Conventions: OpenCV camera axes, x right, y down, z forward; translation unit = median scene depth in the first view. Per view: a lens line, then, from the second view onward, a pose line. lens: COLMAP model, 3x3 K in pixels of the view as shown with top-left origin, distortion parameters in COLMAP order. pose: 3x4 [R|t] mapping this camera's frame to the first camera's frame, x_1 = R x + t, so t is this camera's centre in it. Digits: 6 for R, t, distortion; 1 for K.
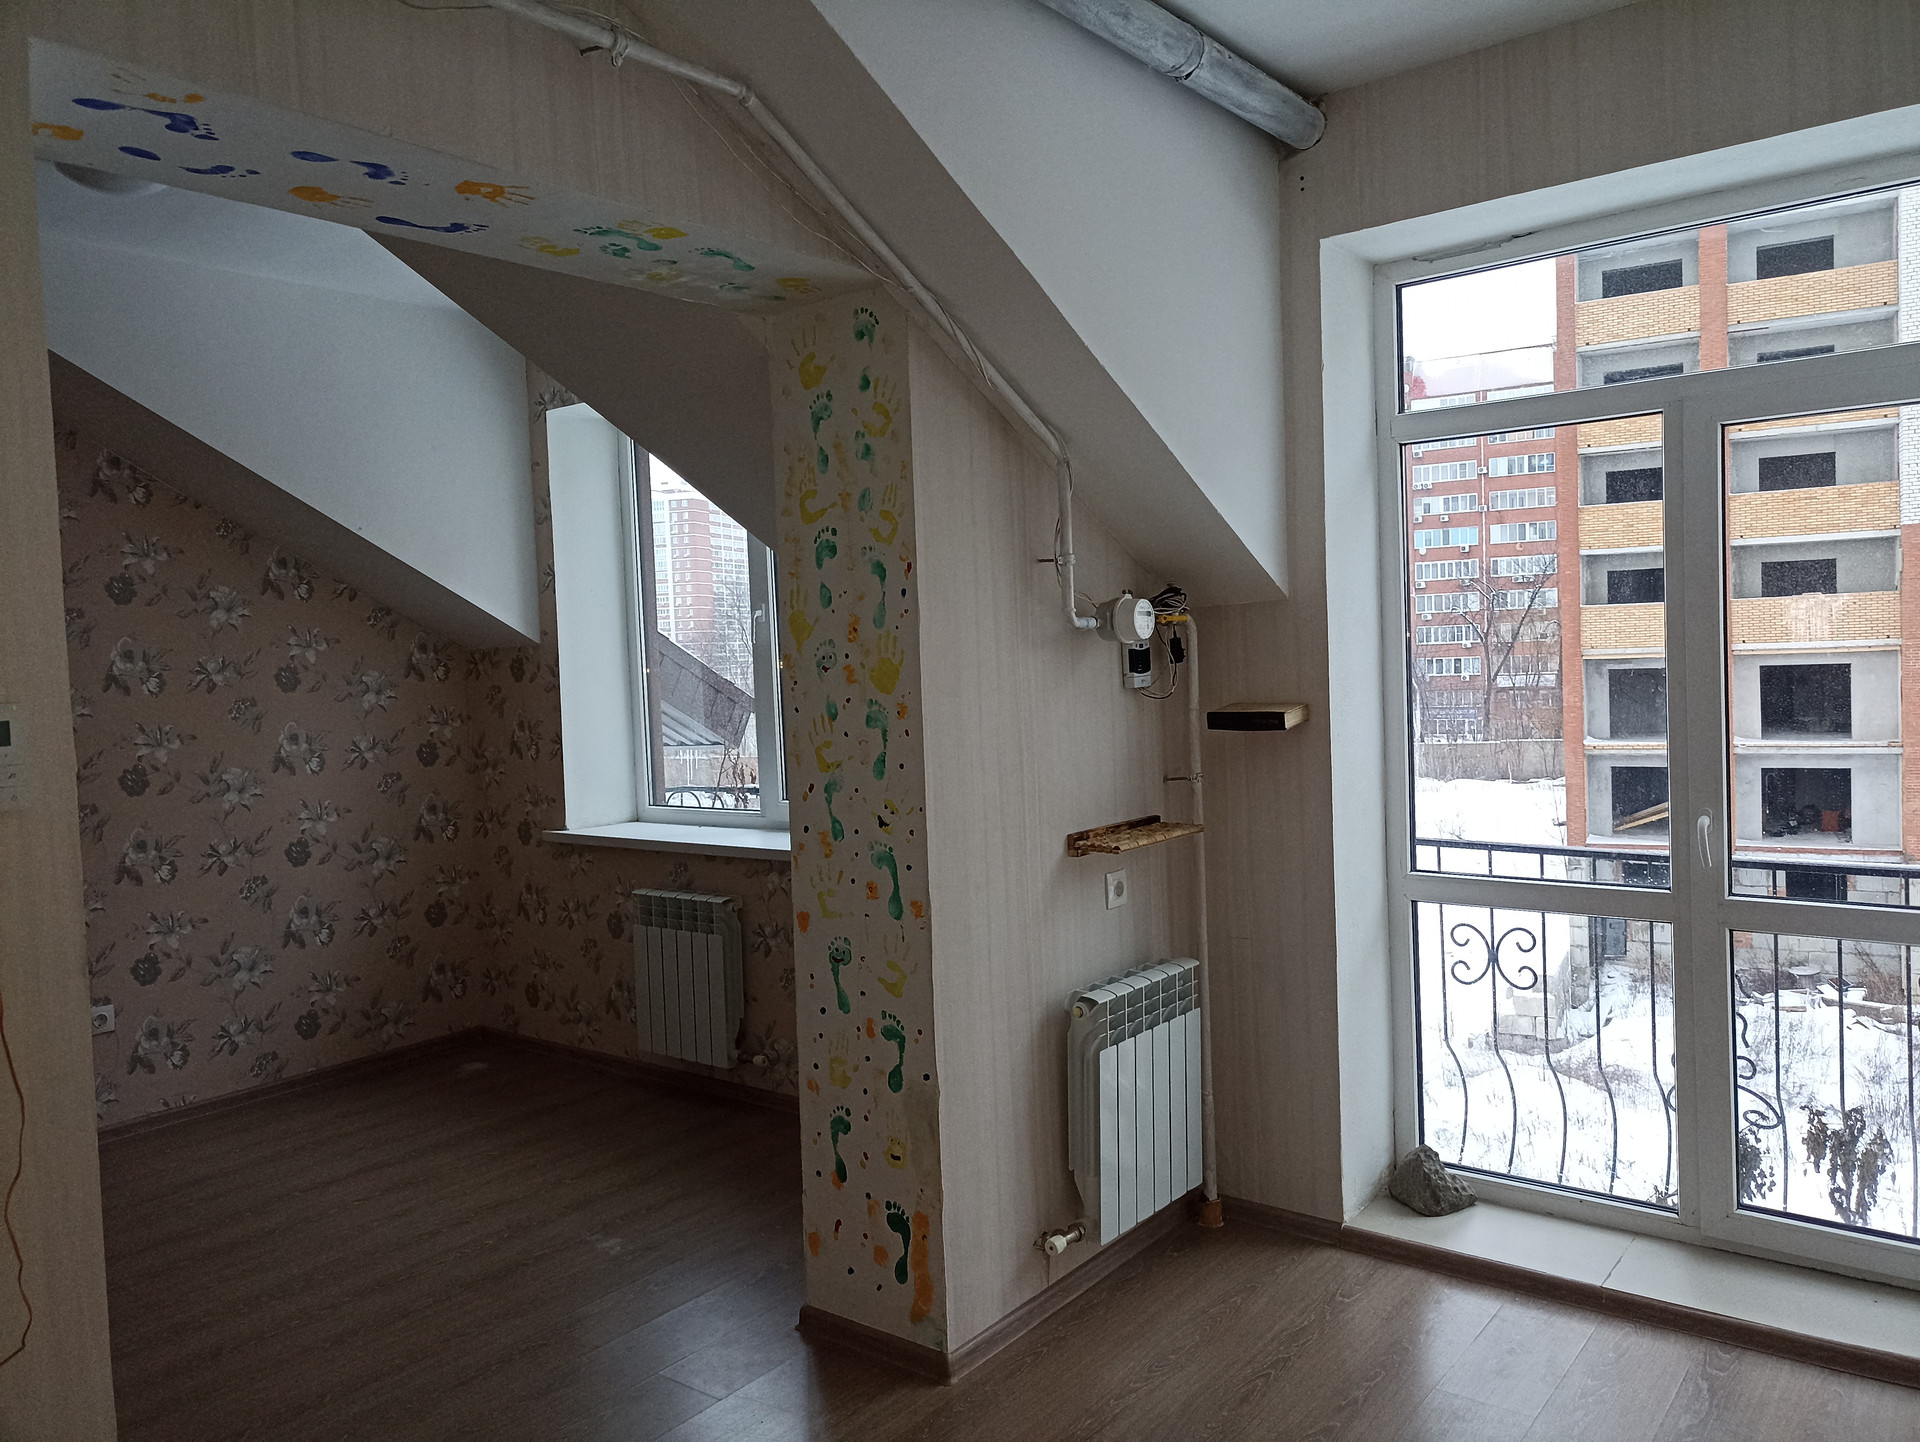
lens RADIAL K [[1414.1, 0, 962.0], [0, 1414.1, 713.1], [0, 0, 1]] dist [0.024154, -0.016958]
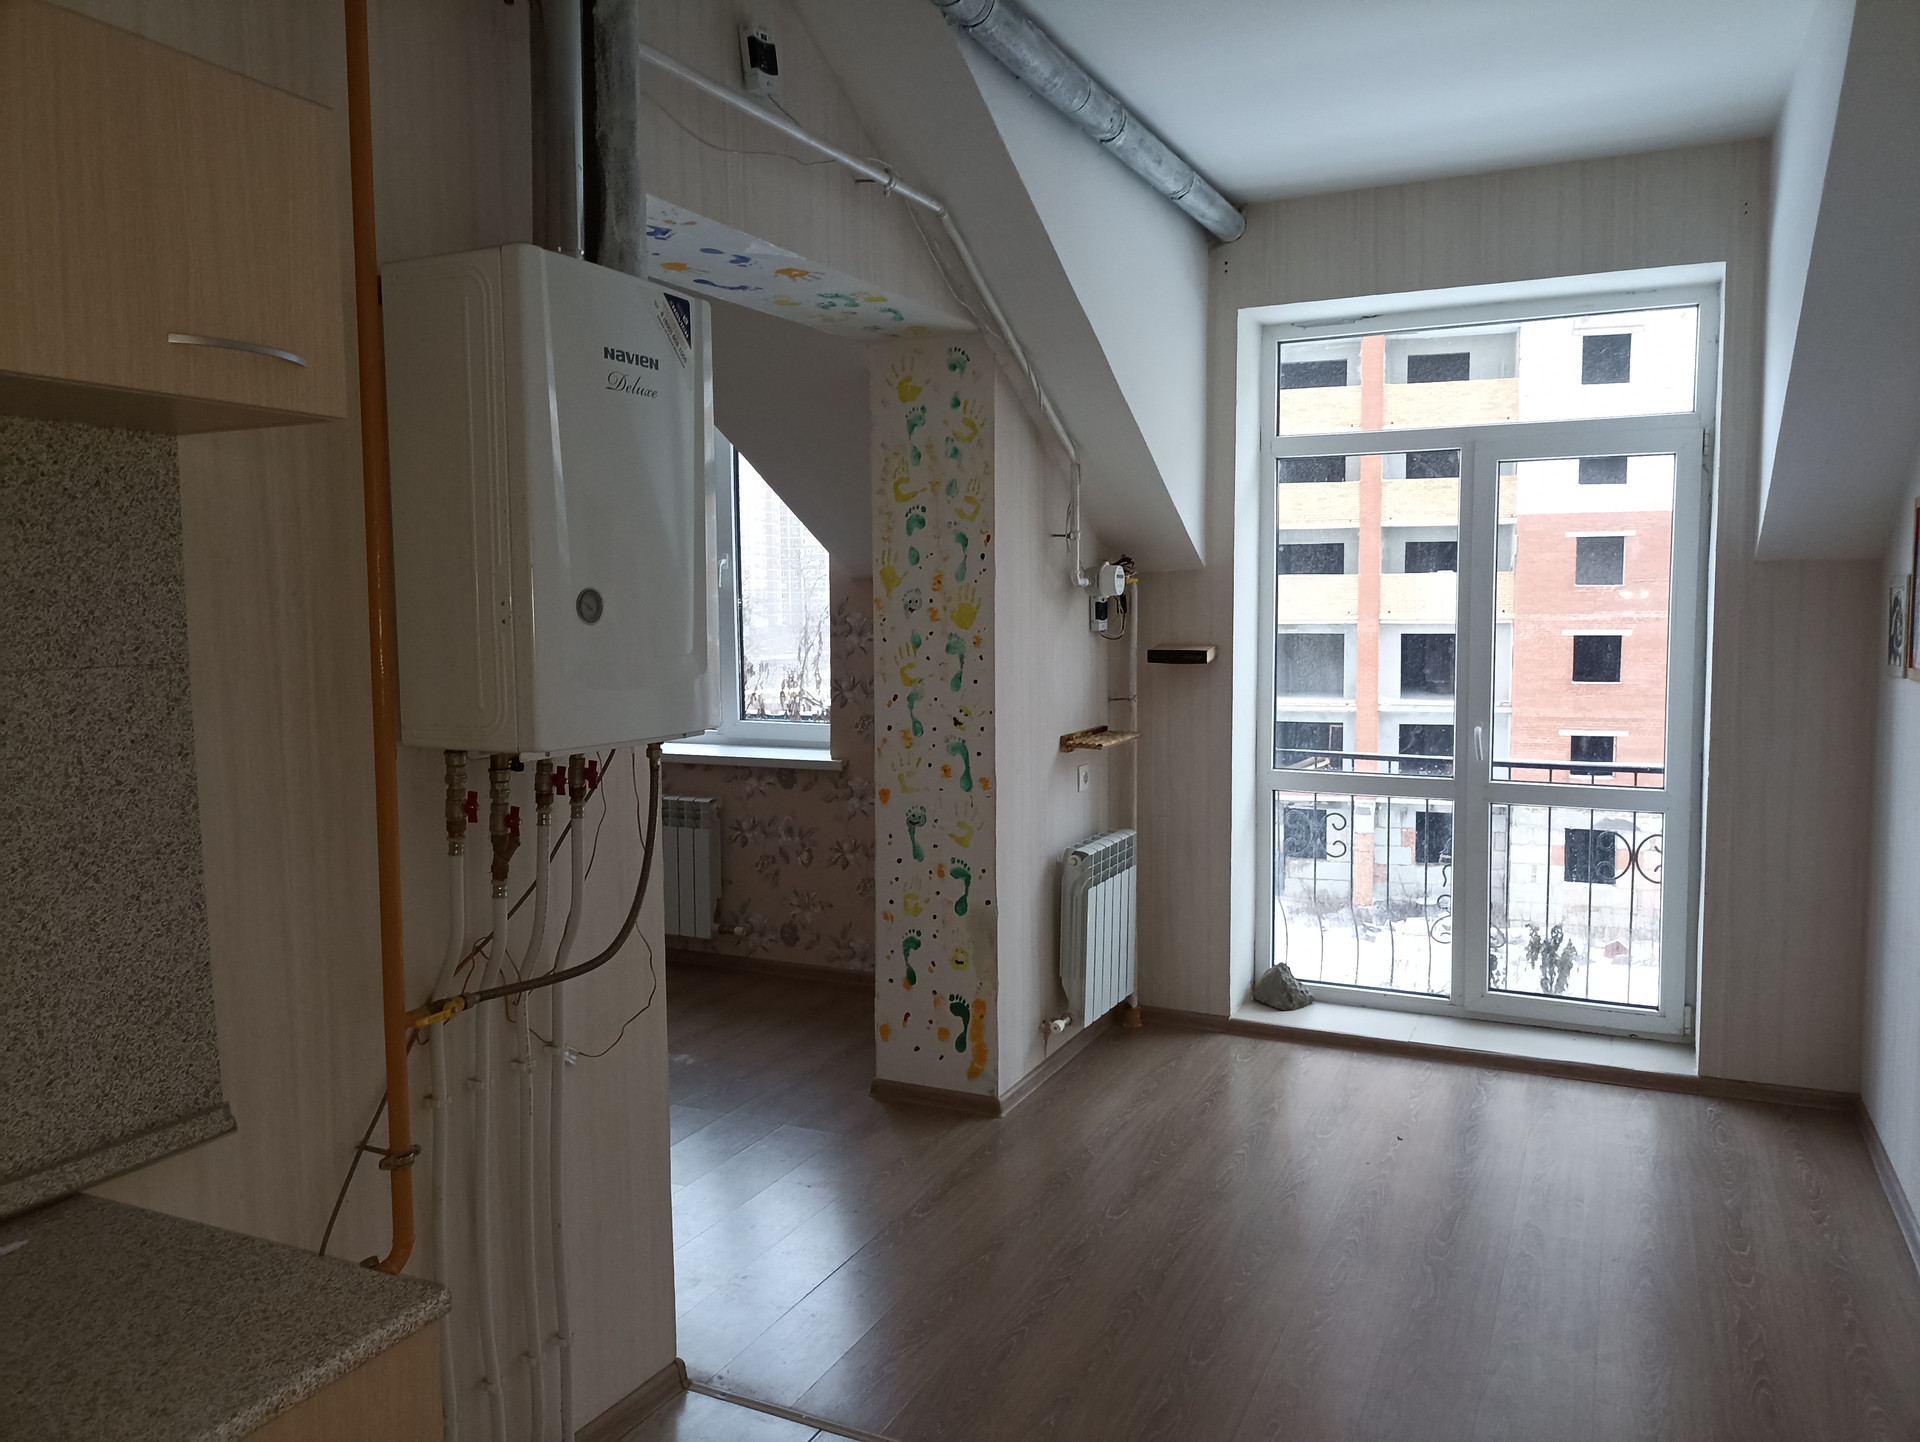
lens RADIAL K [[1414.1, 0, 956.3], [0, 1414.1, 719.0], [0, 0, 1]] dist [0.024154, -0.016958]
pose [[0.976383, 0.012215, 0.215702, -0.307214], [-0.020293, 0.999172, 0.035276, 0.022027], [-0.215093, -0.038820, 0.975822, -0.303200]]
